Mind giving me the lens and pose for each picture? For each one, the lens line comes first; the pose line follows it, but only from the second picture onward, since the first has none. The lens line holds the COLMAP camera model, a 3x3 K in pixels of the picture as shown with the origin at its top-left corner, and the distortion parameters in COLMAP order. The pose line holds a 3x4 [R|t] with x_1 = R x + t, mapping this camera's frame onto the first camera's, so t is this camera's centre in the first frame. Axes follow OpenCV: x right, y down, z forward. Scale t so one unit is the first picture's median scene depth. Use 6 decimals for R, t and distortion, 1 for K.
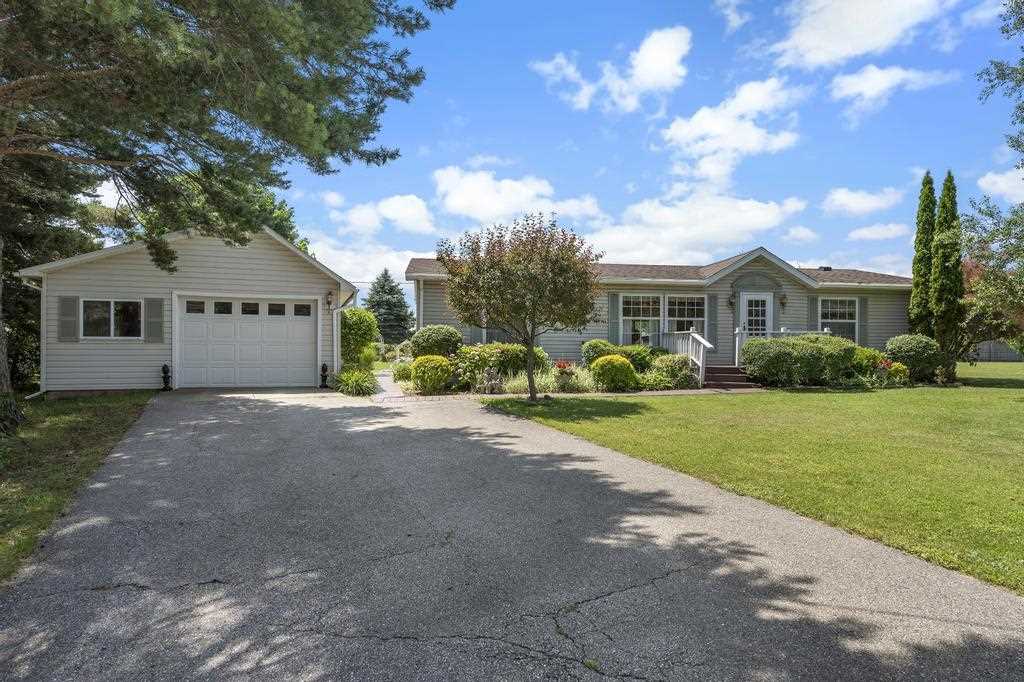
lens RADIAL K [[648.4, 0, 506.1], [0, 648.4, 355.4], [0, 0, 1]] dist [0.006493, 0.004985]
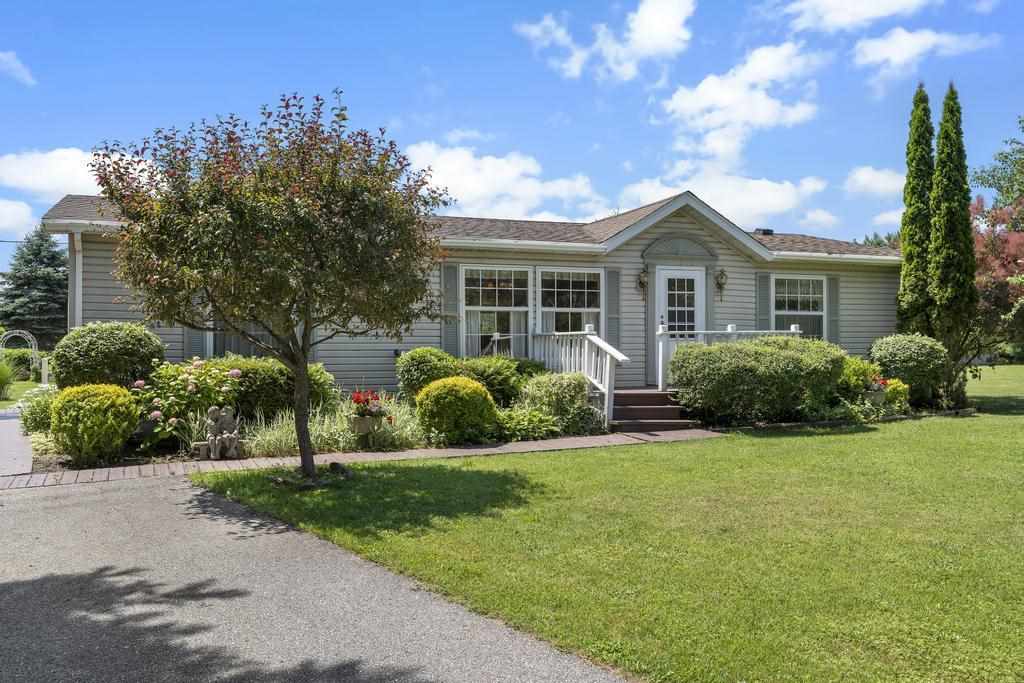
lens RADIAL K [[948.9, 0, 504.8], [0, 948.9, 346.4], [0, 0, 1]] dist [0.005239, 0.000000]
pose [[0.968041, -0.009637, 0.250607, 0.005983], [0.013404, 0.999821, -0.013330, -0.014849], [-0.250433, 0.016263, 0.967997, 0.220257]]
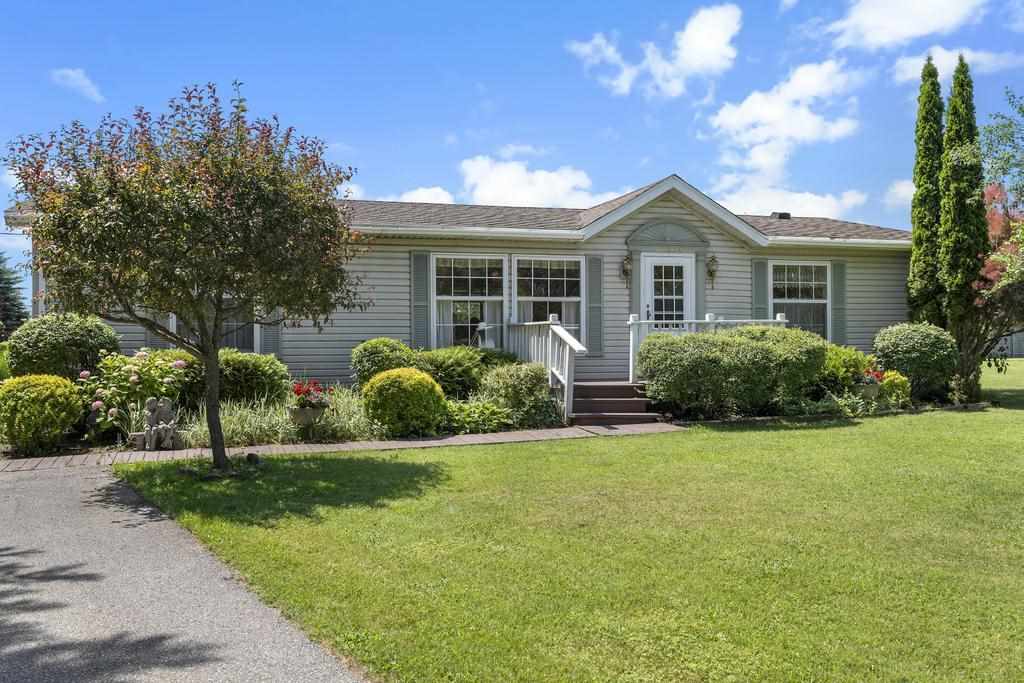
lens RADIAL K [[986.6, 0, 504.6], [0, 986.6, 326.9], [0, 0, 1]] dist [0.005900, 0.000000]
pose [[0.985523, -0.009463, 0.169277, 0.109274], [0.013892, 0.999591, -0.025000, -0.012778], [-0.168971, 0.026990, 0.985251, 0.185710]]
